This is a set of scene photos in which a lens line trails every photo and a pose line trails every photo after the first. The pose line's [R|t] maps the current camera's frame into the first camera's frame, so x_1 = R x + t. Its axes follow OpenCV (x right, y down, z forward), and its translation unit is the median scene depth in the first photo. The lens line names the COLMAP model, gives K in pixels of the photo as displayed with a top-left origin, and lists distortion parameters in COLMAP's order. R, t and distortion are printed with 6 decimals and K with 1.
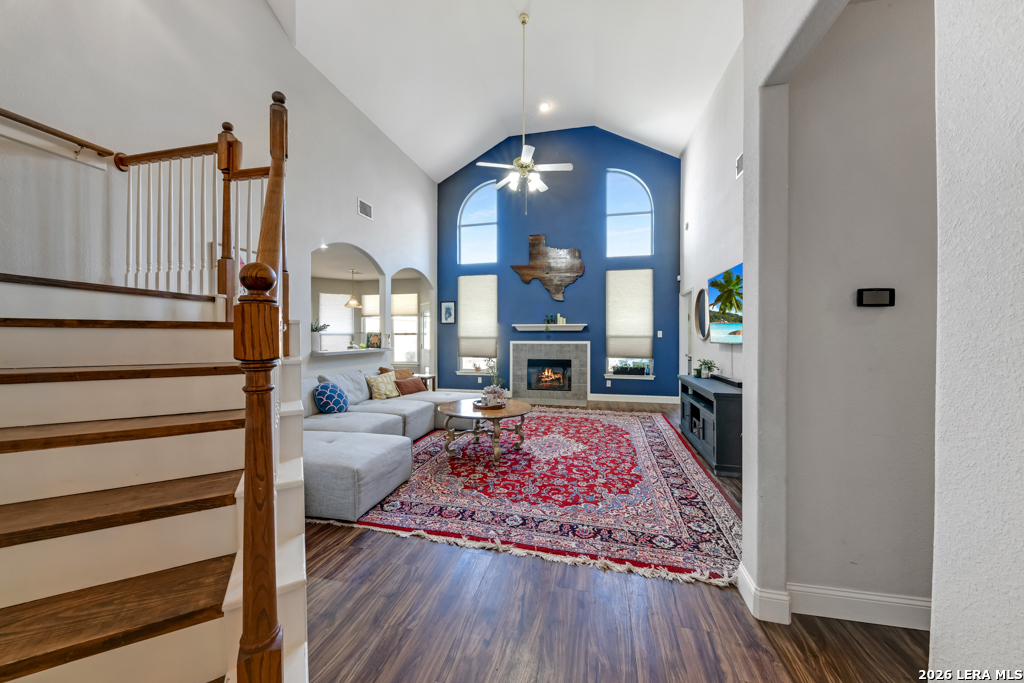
lens RADIAL K [[360.8, 0, 516.2], [0, 360.8, 338.1], [0, 0, 1]] dist [-0.005250, -0.001034]
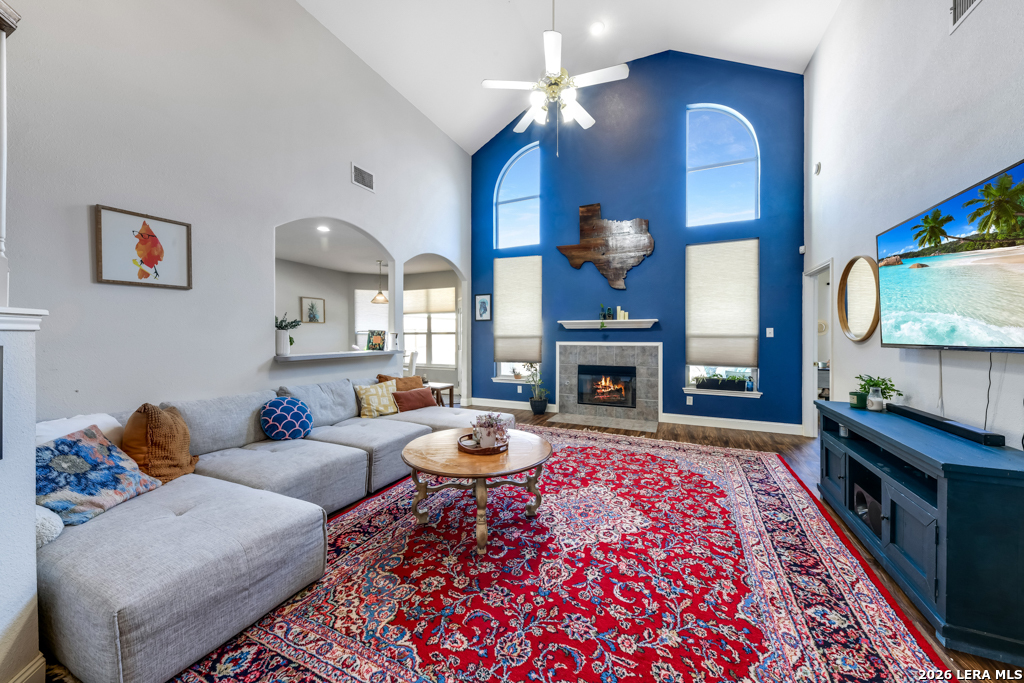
lens RADIAL K [[360.8, 0, 511.1], [0, 360.8, 338.7], [0, 0, 1]] dist [-0.005250, -0.001034]
pose [[0.977787, 0.001313, -0.209598, 0.073025], [-0.000837, 0.999997, 0.002359, -0.000727], [0.209601, -0.002131, 0.977785, 0.277021]]
